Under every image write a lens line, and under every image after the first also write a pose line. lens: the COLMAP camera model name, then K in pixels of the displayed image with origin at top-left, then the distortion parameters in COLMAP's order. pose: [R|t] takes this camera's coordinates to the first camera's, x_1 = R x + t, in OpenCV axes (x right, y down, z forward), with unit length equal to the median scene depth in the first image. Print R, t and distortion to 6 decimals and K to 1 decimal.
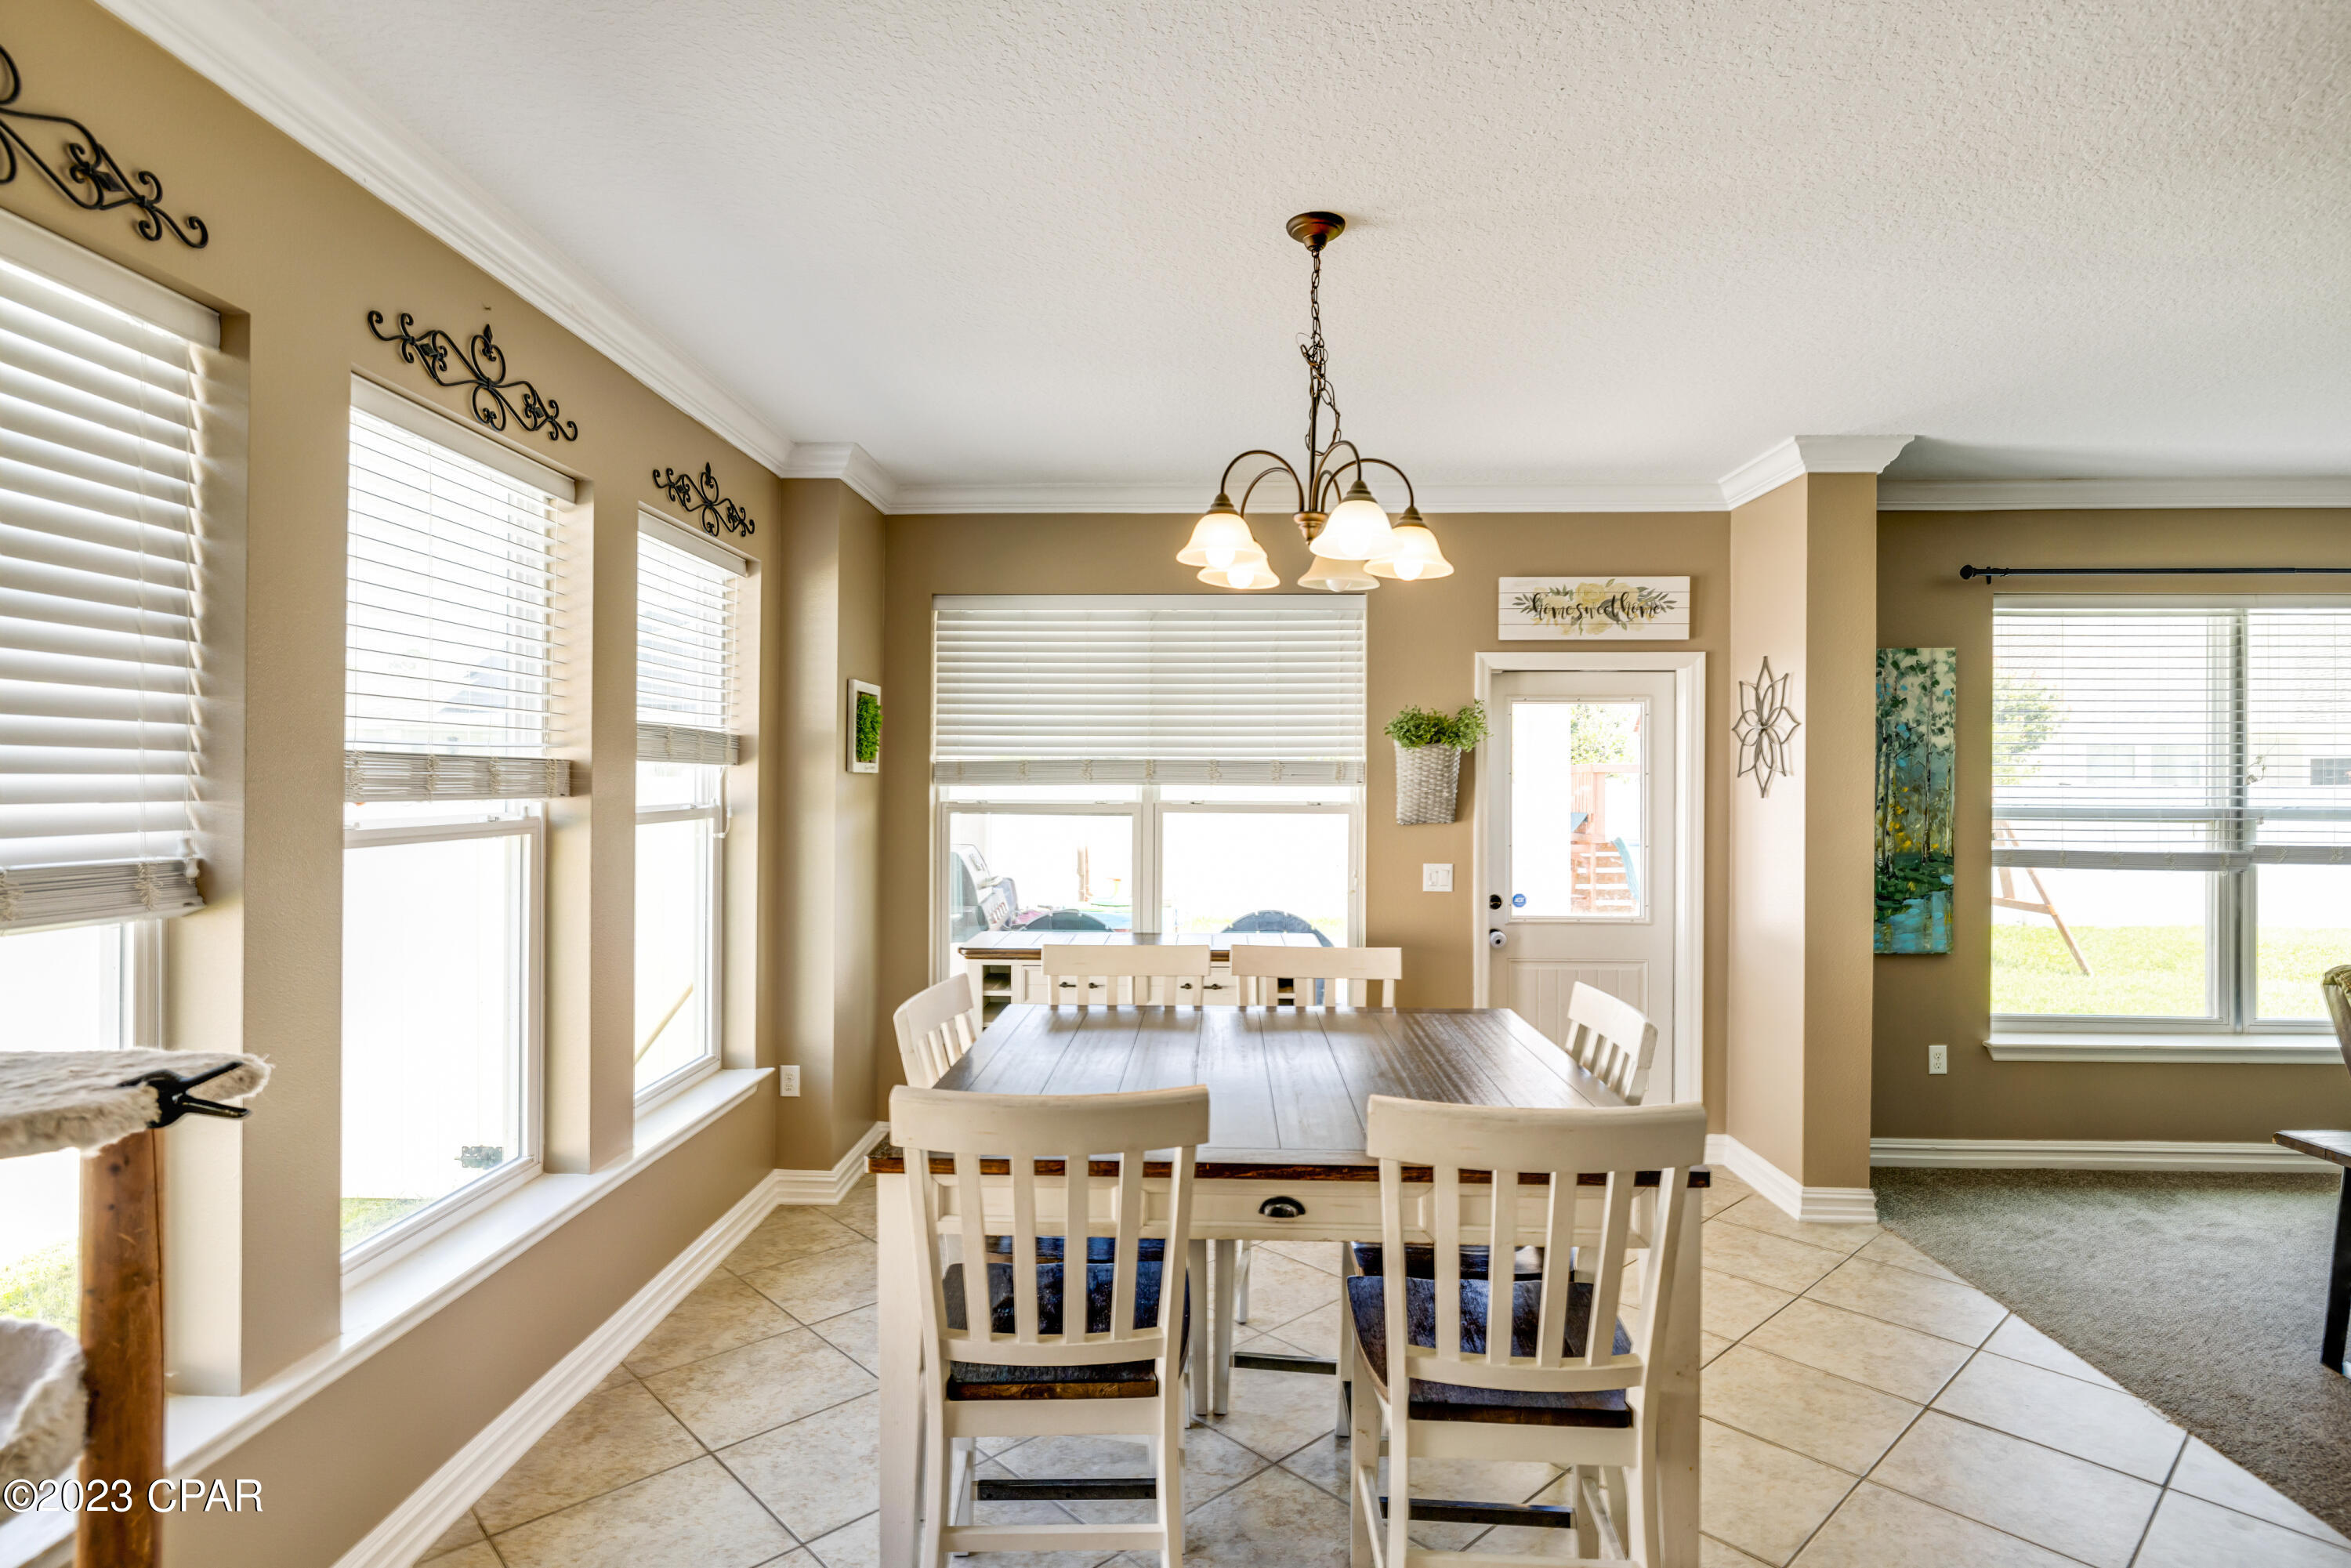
lens RADIAL K [[1148.6, 0, 1152.7], [0, 1148.6, 772.3], [0, 0, 1]] dist [-0.024917, 0.003342]
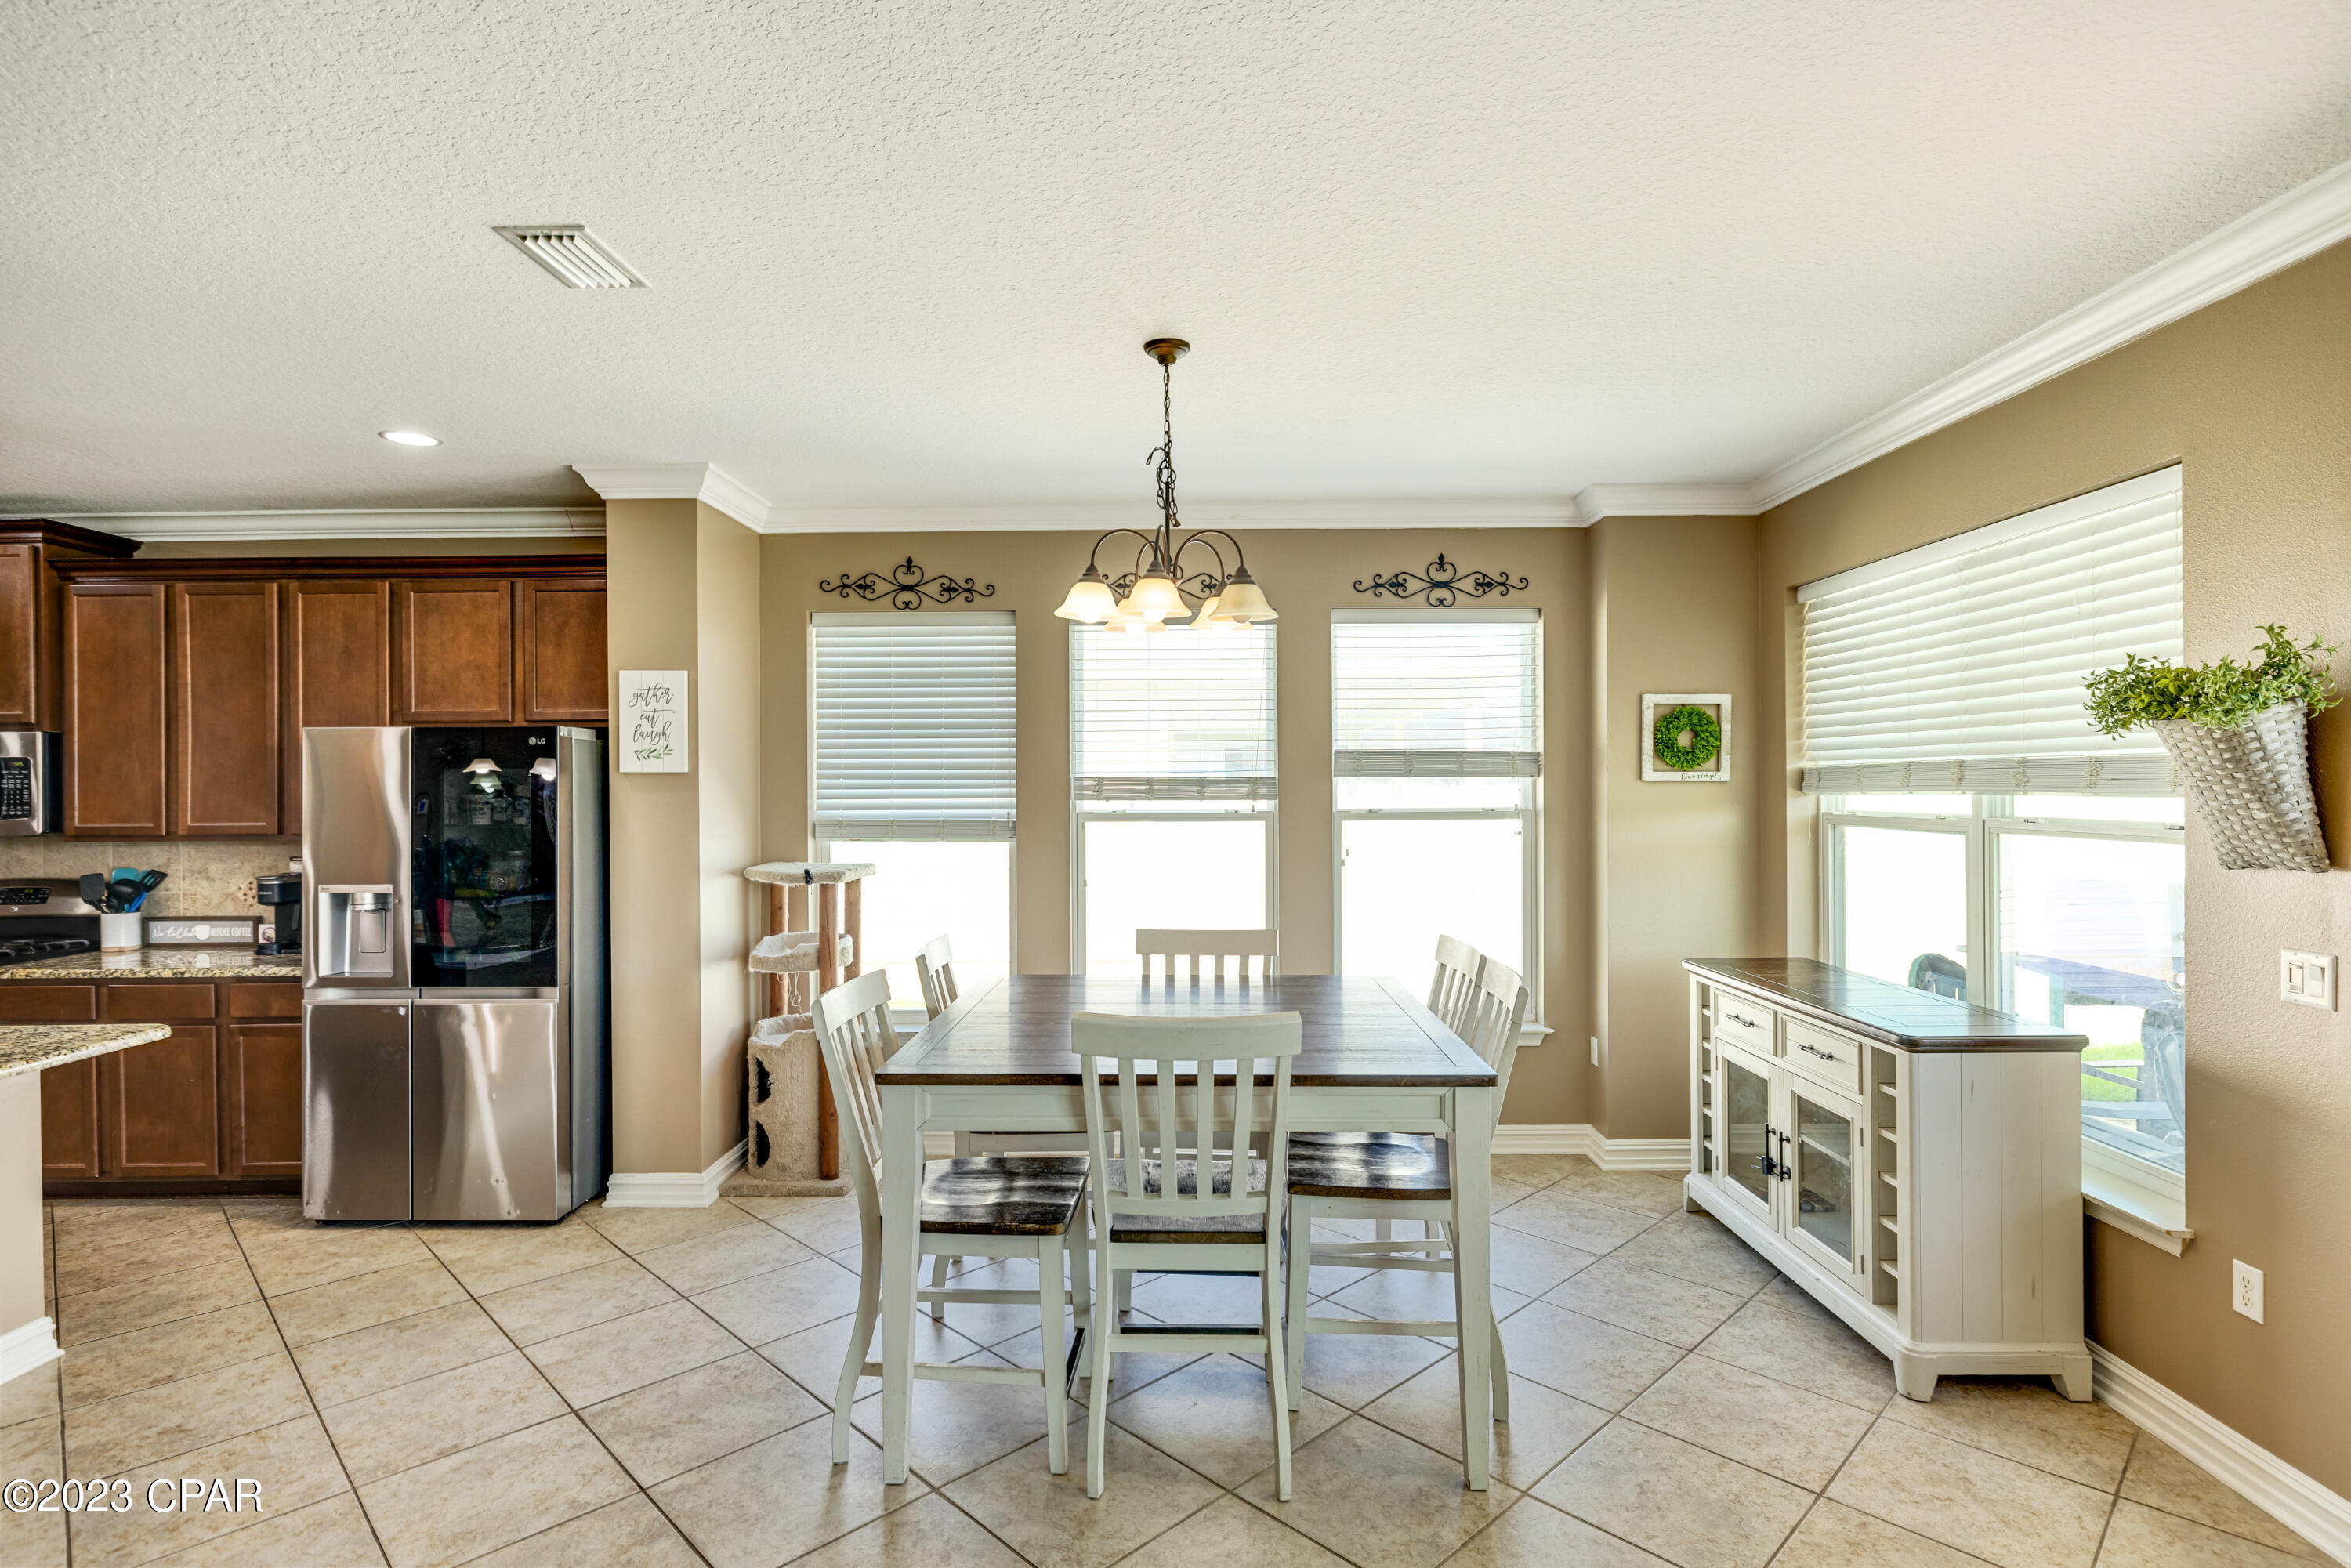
lens RADIAL K [[1148.6, 0, 1205.1], [0, 1148.6, 783.5], [0, 0, 1]] dist [-0.024917, 0.003342]
pose [[0.067788, -0.006520, -0.997678, 0.745491], [0.011221, 0.999920, -0.005772, 0.003283], [0.997637, -0.010803, 0.067855, 0.499495]]
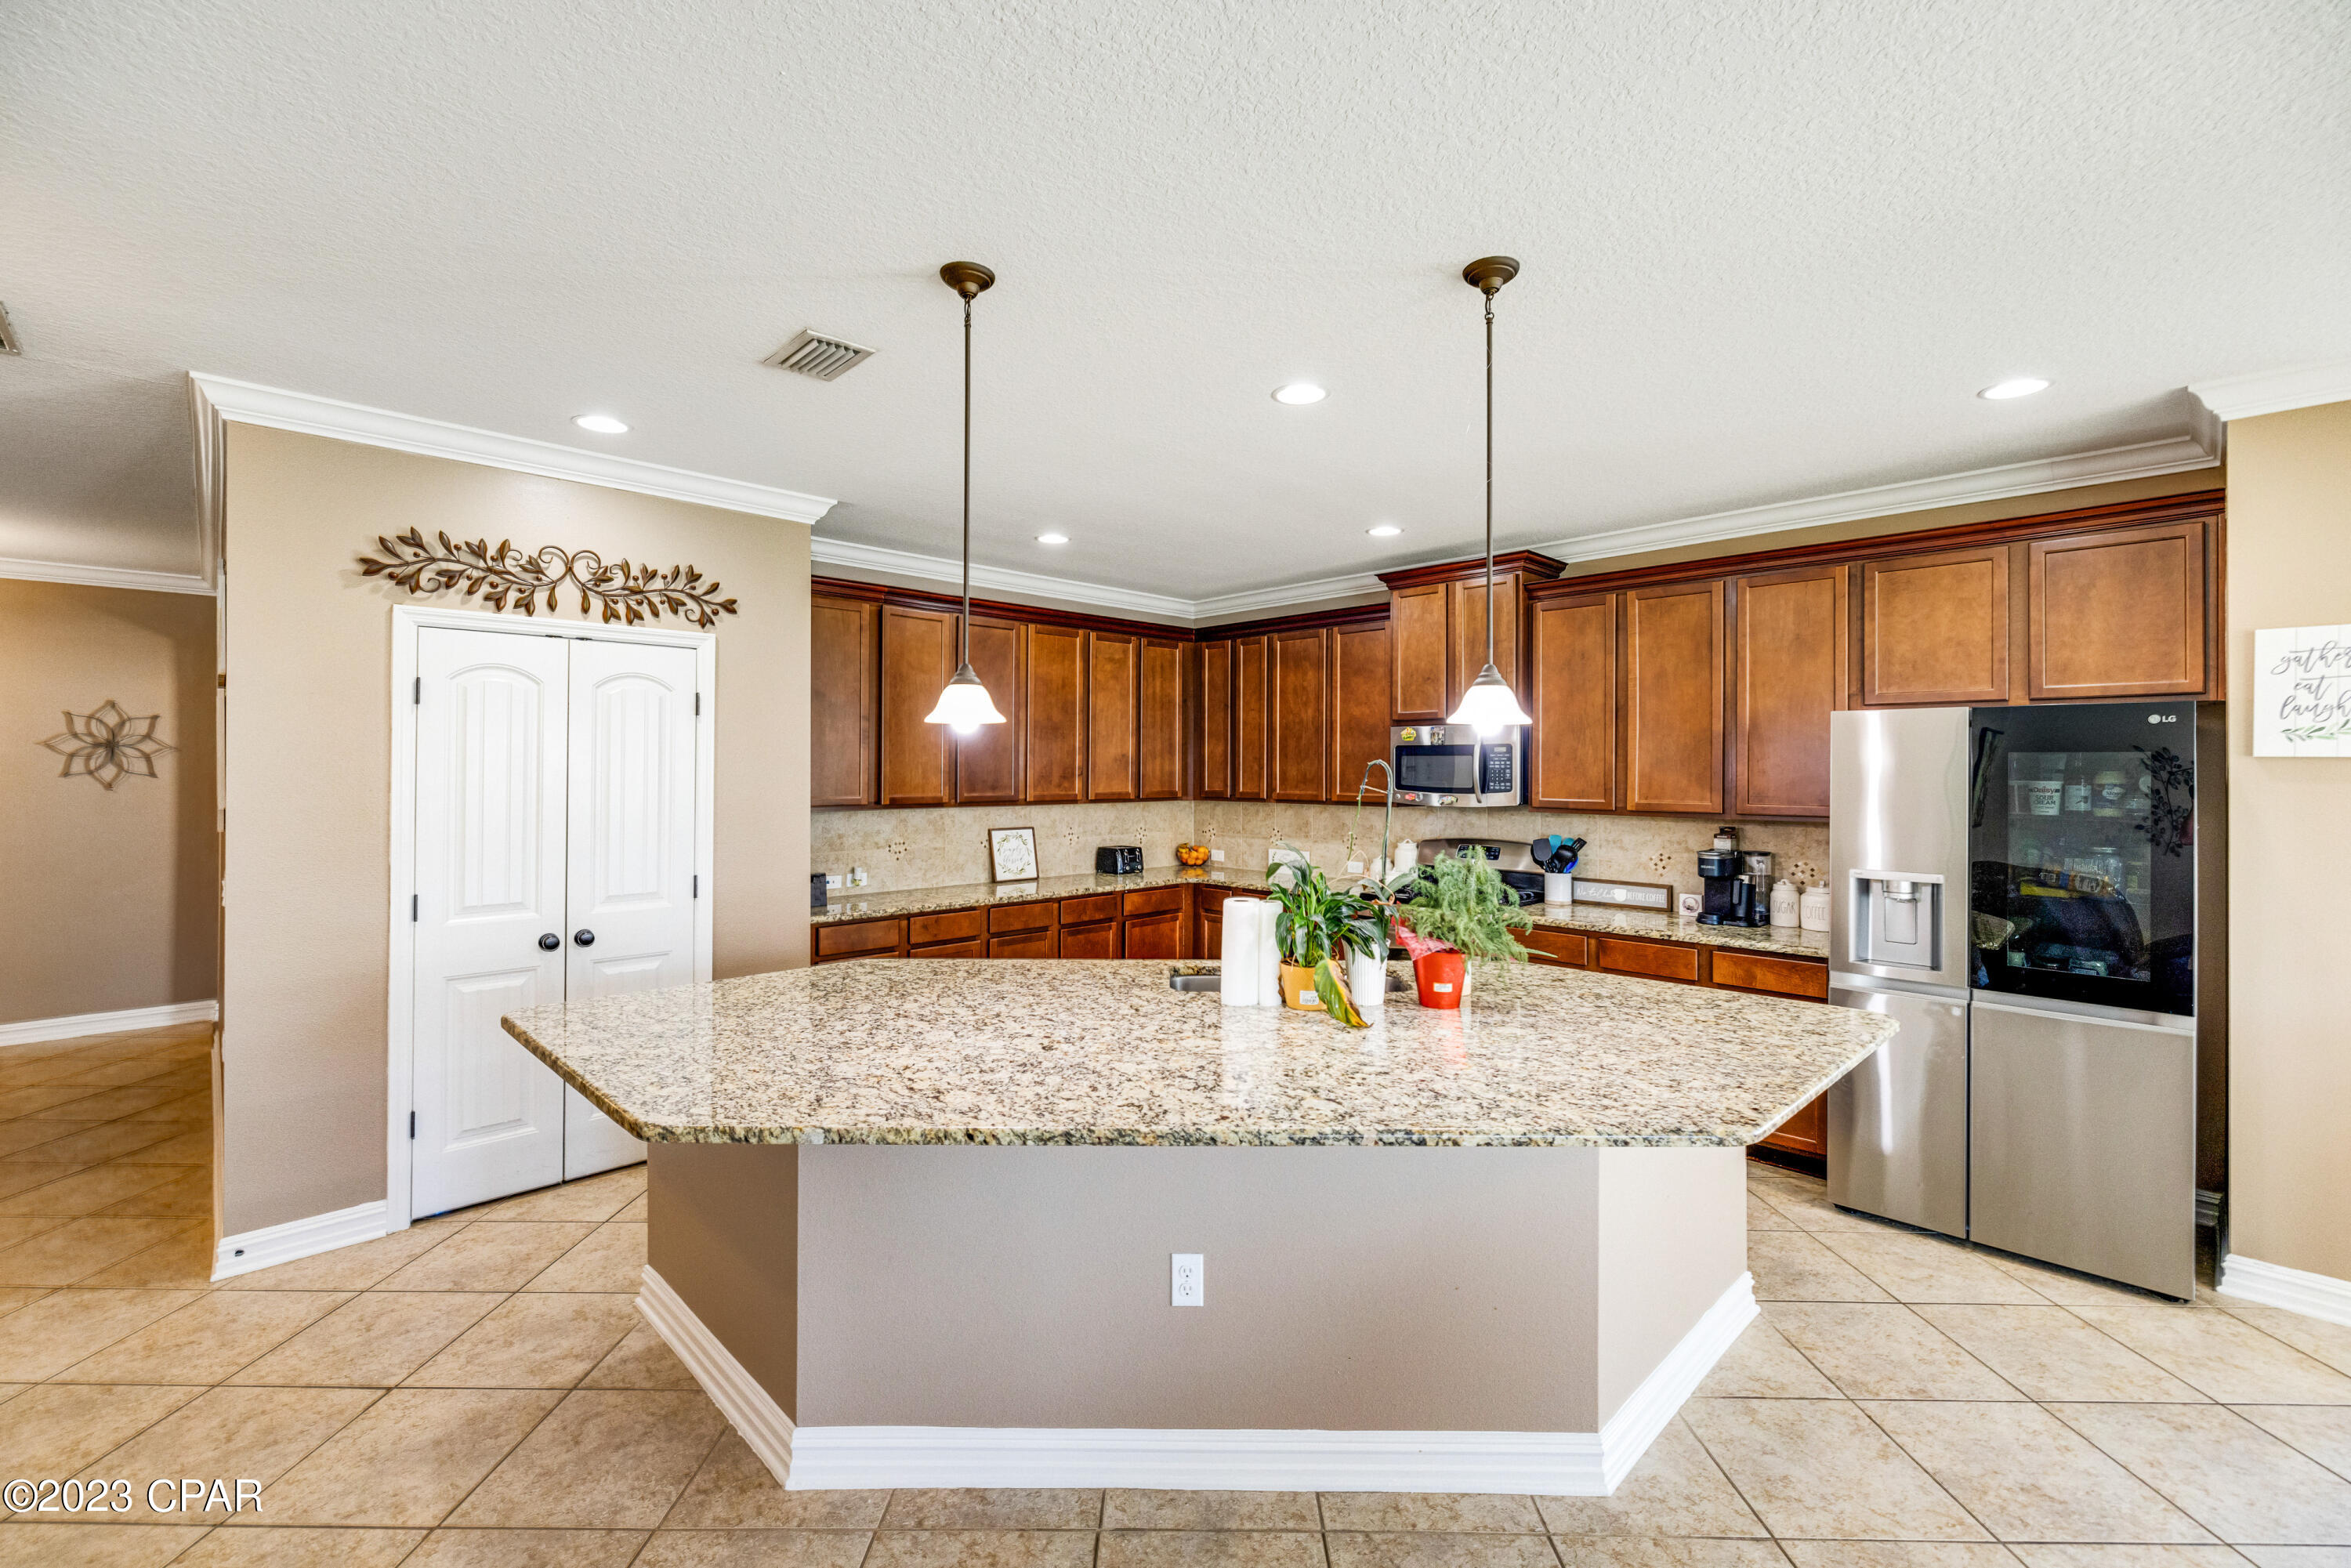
lens RADIAL K [[988.2, 0, 1176.3], [0, 988.2, 765.7], [0, 0, 1]] dist [-0.000311, 0.000346]
pose [[-0.677648, -0.011258, -0.735300, 0.736810], [-0.006503, 0.999935, -0.009316, -0.000212], [0.735358, -0.001532, -0.677677, 0.003669]]
